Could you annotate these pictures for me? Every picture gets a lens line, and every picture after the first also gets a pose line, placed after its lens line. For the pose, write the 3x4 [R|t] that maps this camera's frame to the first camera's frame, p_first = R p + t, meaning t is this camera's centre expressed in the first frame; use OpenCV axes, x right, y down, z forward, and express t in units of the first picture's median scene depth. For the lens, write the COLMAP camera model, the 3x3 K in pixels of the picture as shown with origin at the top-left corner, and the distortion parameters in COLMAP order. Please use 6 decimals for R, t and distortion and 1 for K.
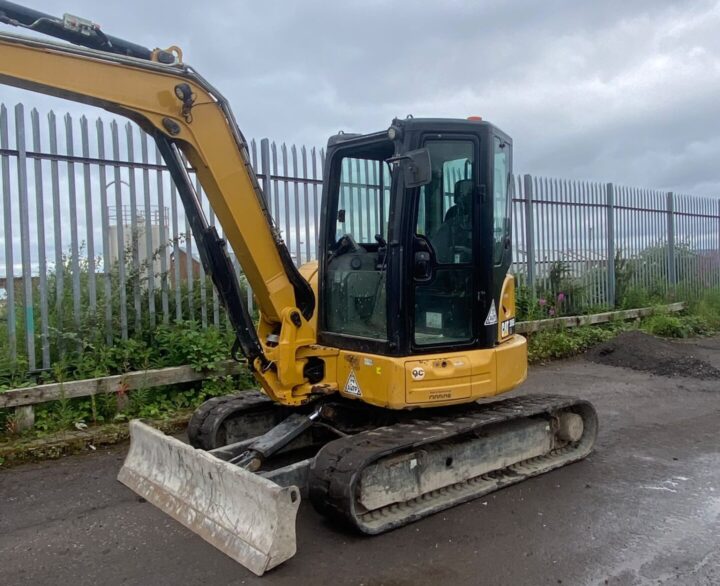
lens RADIAL K [[670.9, 0, 358.9], [0, 670.9, 272.0], [0, 0, 1]] dist [0.049302, 0.000000]
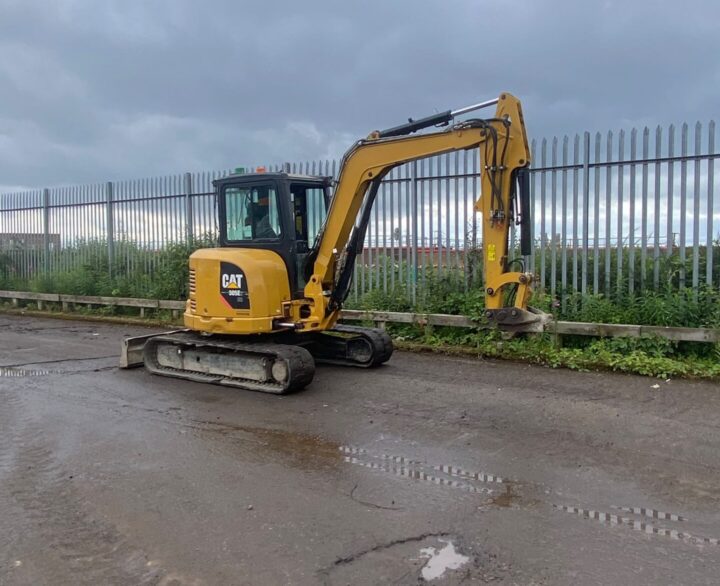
lens RADIAL K [[694.5, 0, 363.8], [0, 694.5, 274.9], [0, 0, 1]] dist [0.025518, 0.000000]
pose [[0.238823, 0.065539, -0.968849, 2.107324], [-0.001776, 0.997748, 0.067057, -0.082107], [0.971062, -0.014294, 0.238401, 0.993645]]
